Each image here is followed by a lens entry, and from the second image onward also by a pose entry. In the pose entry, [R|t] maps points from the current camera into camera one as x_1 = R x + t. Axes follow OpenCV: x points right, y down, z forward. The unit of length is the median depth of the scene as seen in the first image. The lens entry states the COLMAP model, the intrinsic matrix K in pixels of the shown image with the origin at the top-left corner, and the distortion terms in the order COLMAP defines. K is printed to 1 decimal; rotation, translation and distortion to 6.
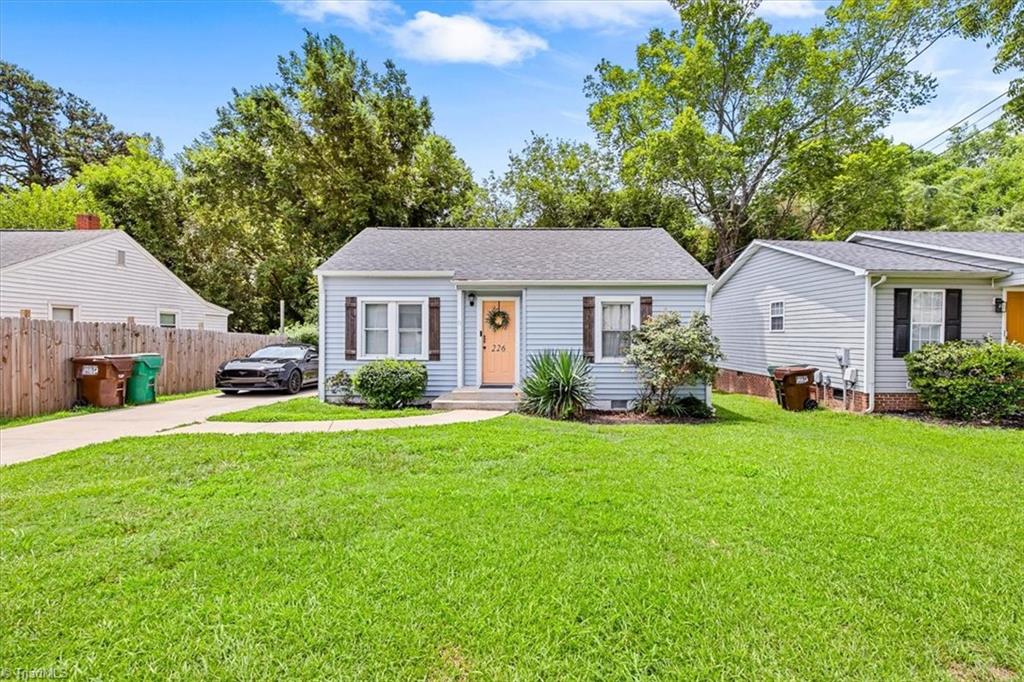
lens RADIAL K [[484.6, 0, 515.1], [0, 484.6, 337.6], [0, 0, 1]] dist [-0.002796, 0.000402]
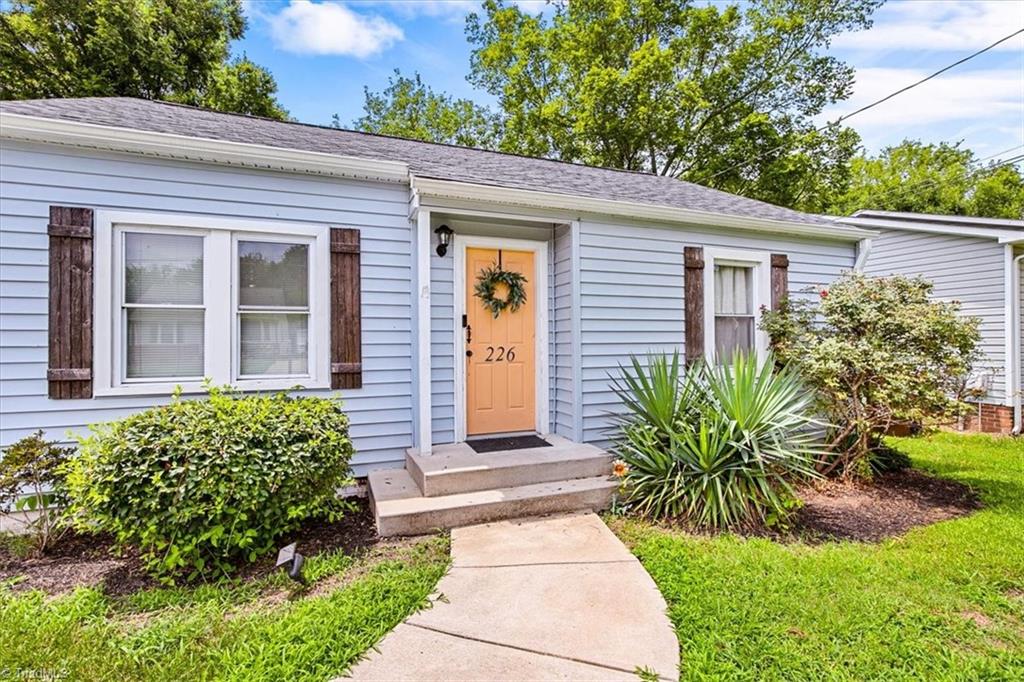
lens RADIAL K [[496.1, 0, 553.5], [0, 496.1, 340.6], [0, 0, 1]] dist [-0.010924, 0.000579]
pose [[0.910314, -0.006909, 0.413860, -0.179063], [0.011048, 0.999910, -0.007609, 0.013488], [-0.413770, 0.011499, 0.910309, 0.561223]]
